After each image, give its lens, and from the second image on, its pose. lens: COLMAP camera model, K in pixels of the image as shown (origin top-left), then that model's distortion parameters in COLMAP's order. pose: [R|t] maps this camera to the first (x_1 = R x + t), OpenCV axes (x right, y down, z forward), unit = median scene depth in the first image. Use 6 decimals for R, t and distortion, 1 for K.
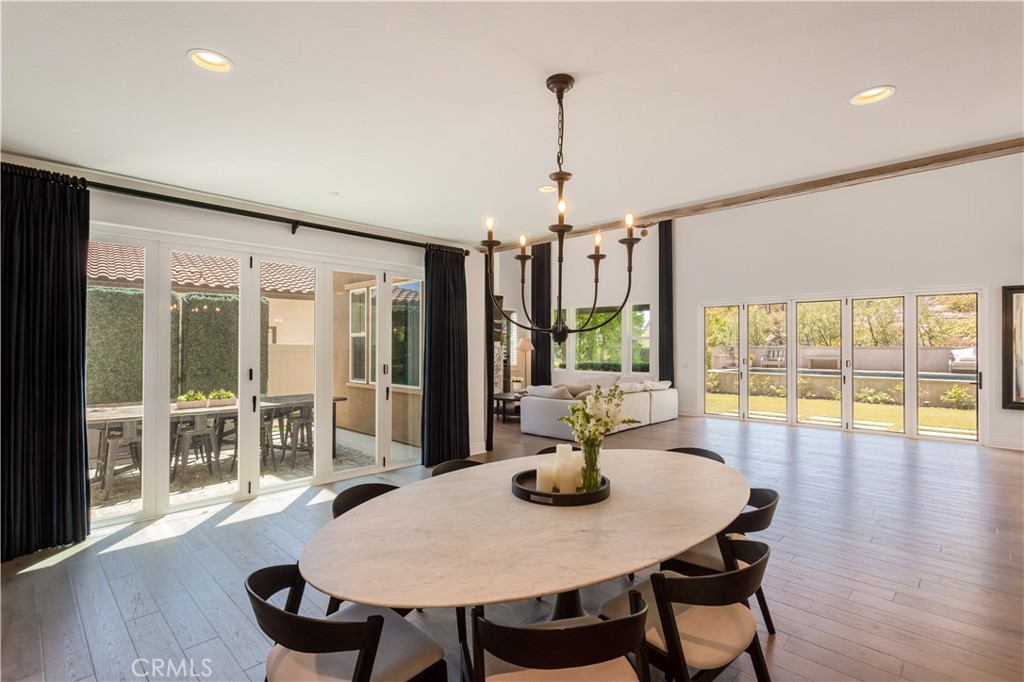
lens RADIAL K [[482.6, 0, 511.9], [0, 482.6, 339.7], [0, 0, 1]] dist [0.003394, -0.000042]
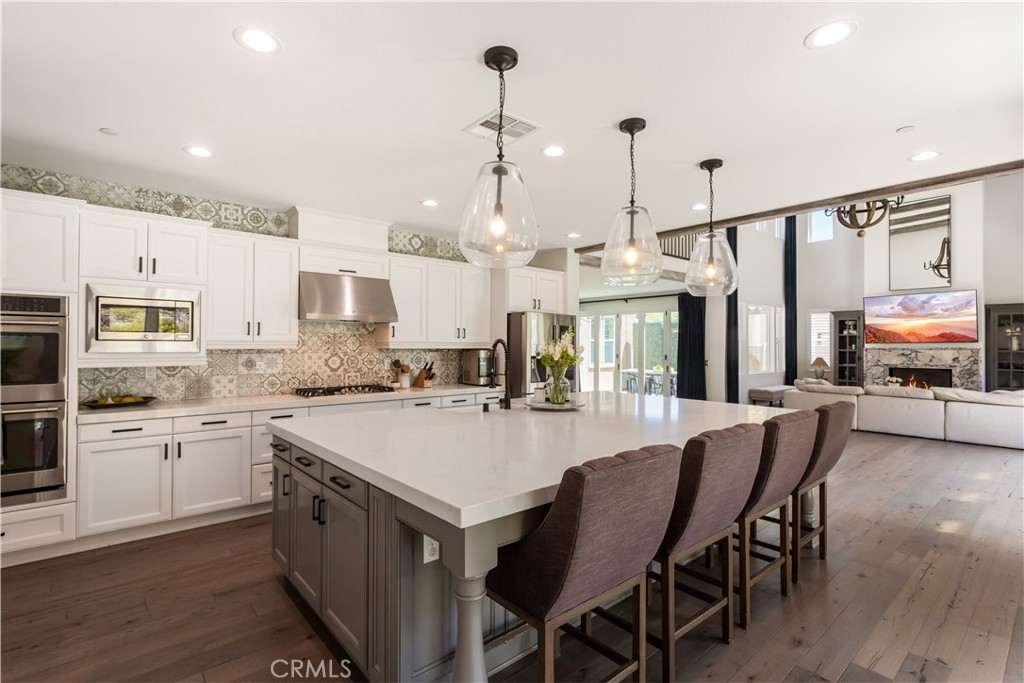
lens RADIAL K [[482.6, 0, 512.6], [0, 482.6, 342.8], [0, 0, 1]] dist [0.003394, -0.000042]
pose [[-0.090972, -0.008460, -0.995818, 0.790153], [0.006783, 0.999935, -0.009115, 0.006154], [0.995830, -0.007584, -0.090908, 0.217649]]
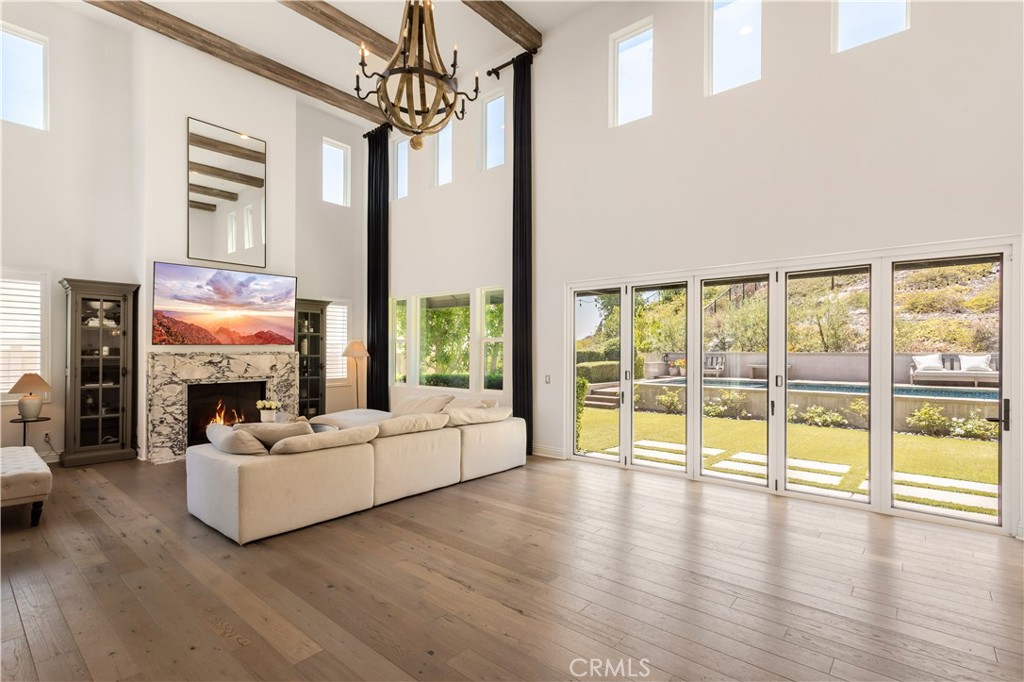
lens RADIAL K [[482.6, 0, 508.9], [0, 482.6, 348.8], [0, 0, 1]] dist [0.003394, -0.000042]
pose [[0.998055, 0.000939, 0.062327, 0.203379], [-0.001327, 0.999980, 0.006182, 0.004338], [-0.062320, -0.006253, 0.998037, 0.265636]]
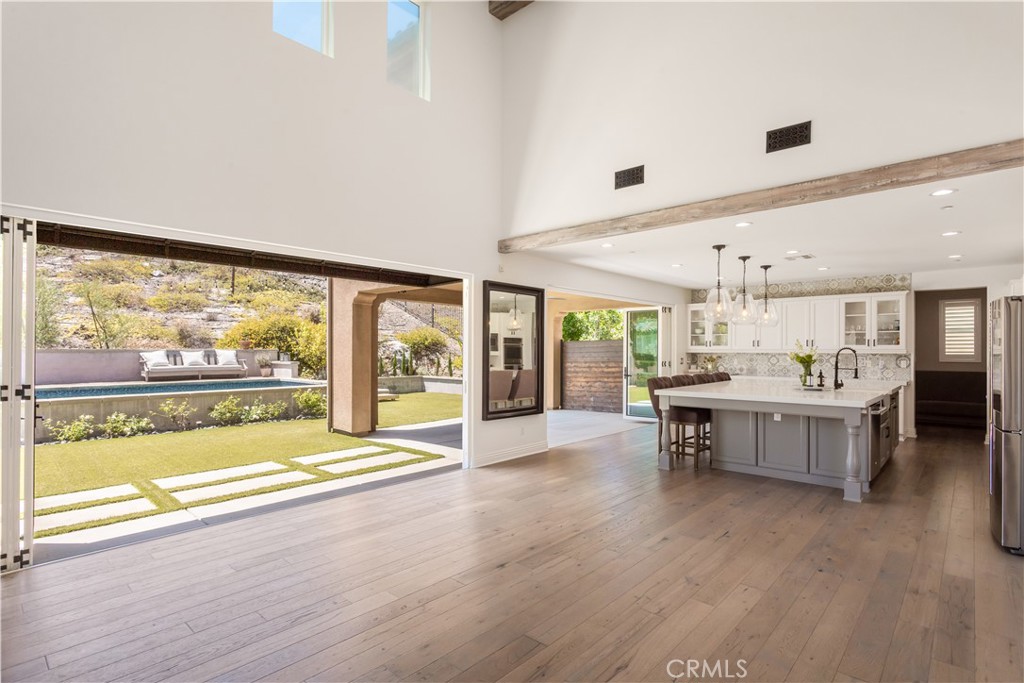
lens RADIAL K [[507.5, 0, 508.8], [0, 507.5, 346.9], [0, 0, 1]] dist [-0.002992, -0.000393]
pose [[-0.026839, 0.002430, 0.999637, 0.049221], [-0.013901, 0.999899, -0.002804, 0.005974], [-0.999543, -0.013971, -0.026803, 0.508425]]
